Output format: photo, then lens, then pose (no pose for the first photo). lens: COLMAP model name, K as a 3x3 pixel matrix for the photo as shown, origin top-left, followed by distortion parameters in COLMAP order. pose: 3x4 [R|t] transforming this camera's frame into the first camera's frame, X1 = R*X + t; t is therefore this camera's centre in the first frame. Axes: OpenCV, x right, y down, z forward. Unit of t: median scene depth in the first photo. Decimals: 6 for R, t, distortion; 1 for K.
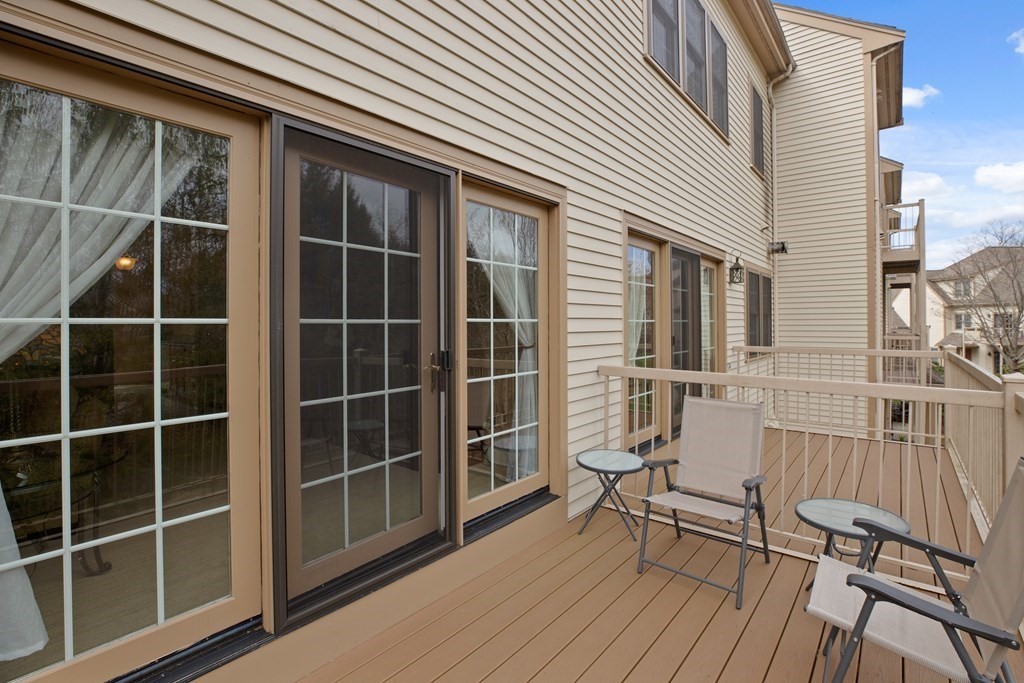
lens RADIAL K [[476.8, 0, 515.0], [0, 476.8, 321.0], [0, 0, 1]] dist [-0.004481, -0.000123]
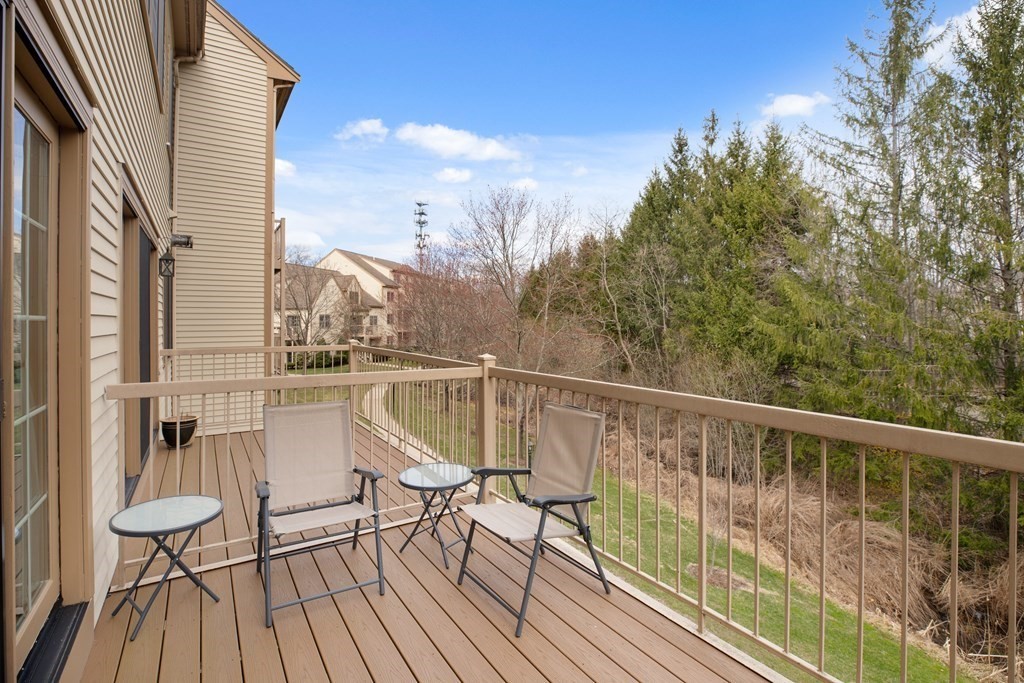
lens RADIAL K [[476.8, 0, 515.0], [0, 476.8, 321.0], [0, 0, 1]] dist [-0.004481, -0.000123]
pose [[0.331809, 0.003619, 0.943340, -0.109262], [-0.004061, 0.999989, -0.002408, 0.000315], [-0.943338, -0.003032, 0.331820, 0.095161]]
